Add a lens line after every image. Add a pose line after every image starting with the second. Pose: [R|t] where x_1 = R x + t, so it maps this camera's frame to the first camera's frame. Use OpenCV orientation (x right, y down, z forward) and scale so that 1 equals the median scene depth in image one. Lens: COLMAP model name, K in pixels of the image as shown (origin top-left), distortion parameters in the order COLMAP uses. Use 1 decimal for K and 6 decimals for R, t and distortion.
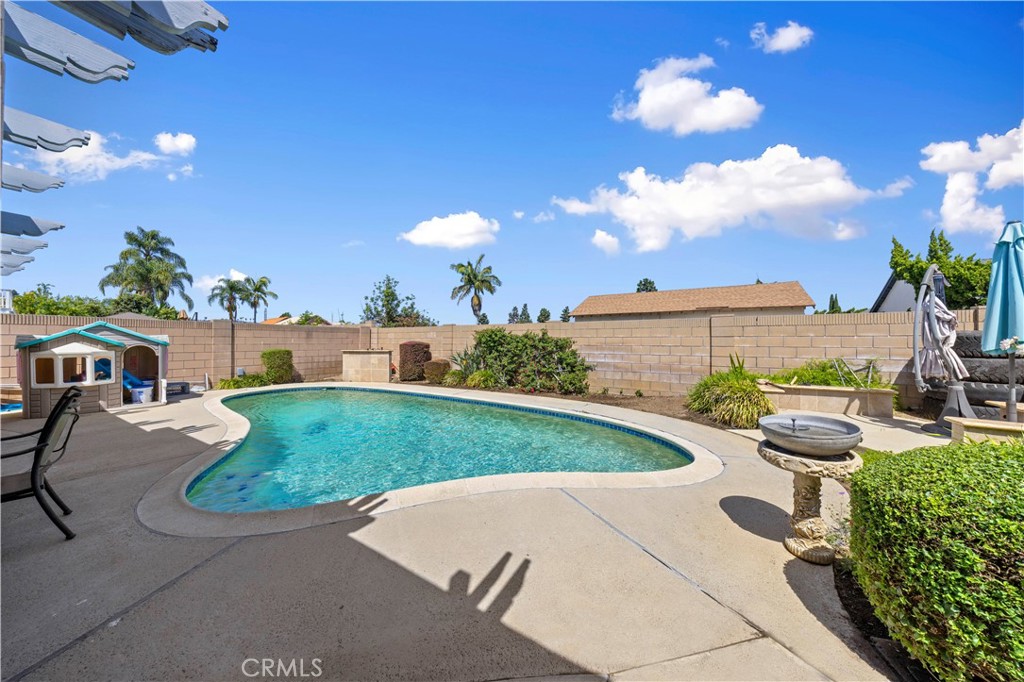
lens RADIAL K [[322.8, 0, 515.6], [0, 322.8, 345.4], [0, 0, 1]] dist [0.000336, -0.000012]
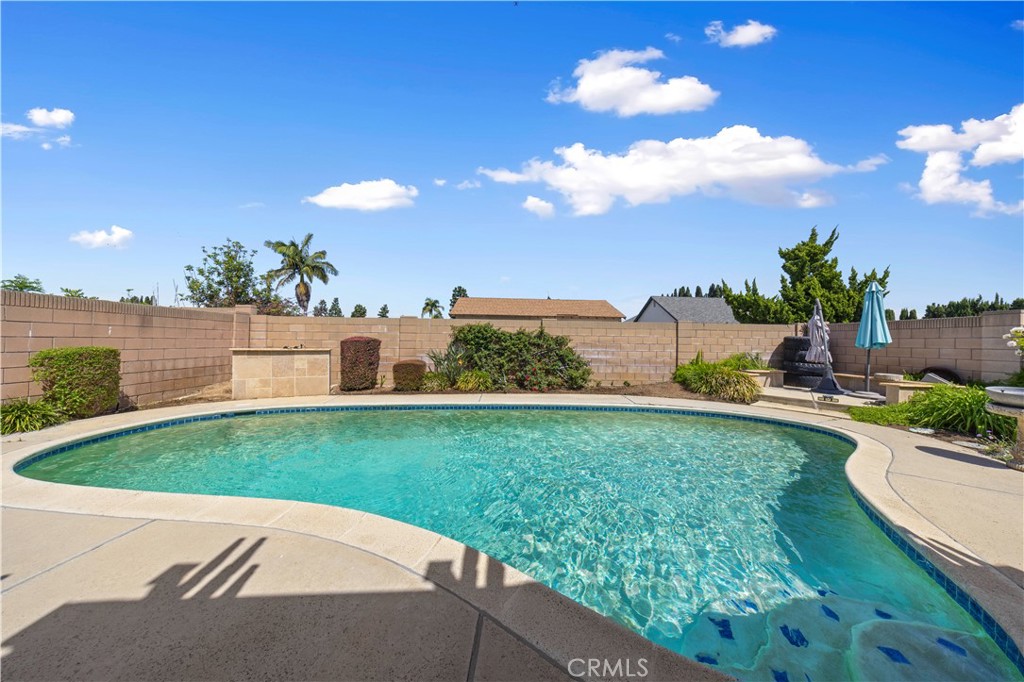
lens RADIAL K [[293.7, 0, 513.7], [0, 293.7, 340.8], [0, 0, 1]] dist [0.000473, -0.000010]
pose [[0.828542, 0.009188, 0.559852, -0.417001], [-0.005143, 0.999948, -0.008801, 0.001457], [-0.559904, 0.004413, 0.828546, 0.243655]]
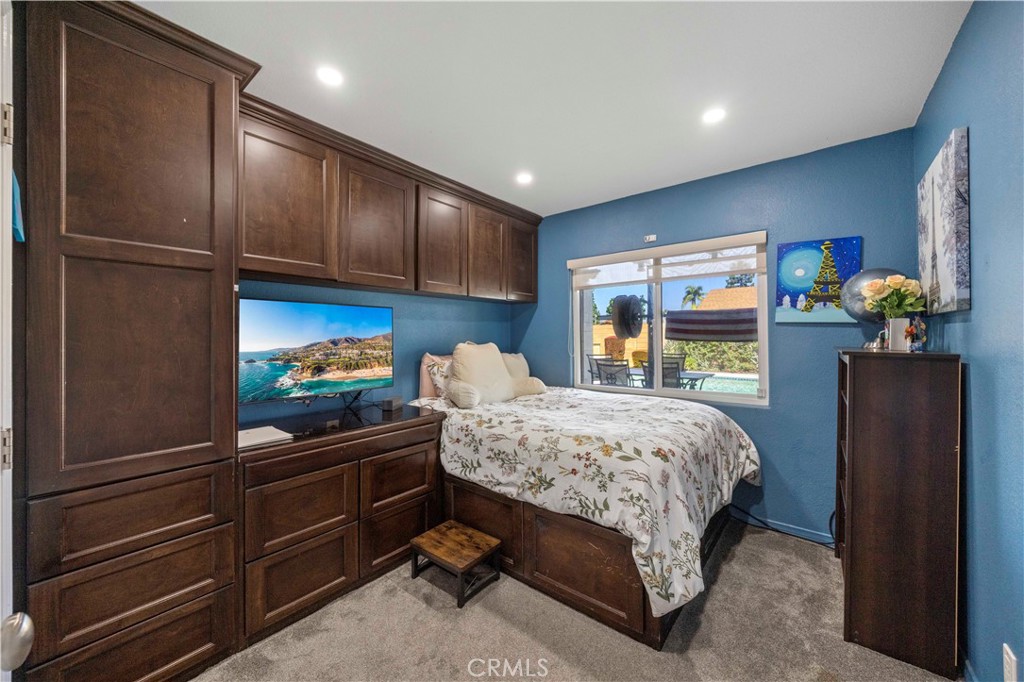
lens RADIAL K [[389.0, 0, 512.0], [0, 389.0, 341.0], [0, 0, 1]] dist [-0.001189, 0.010159]
pose [[0.988507, -0.005747, -0.151067, -0.502097], [0.005778, 0.999983, -0.000233, 0.006219], [0.151065, -0.000642, 0.988524, -0.611987]]
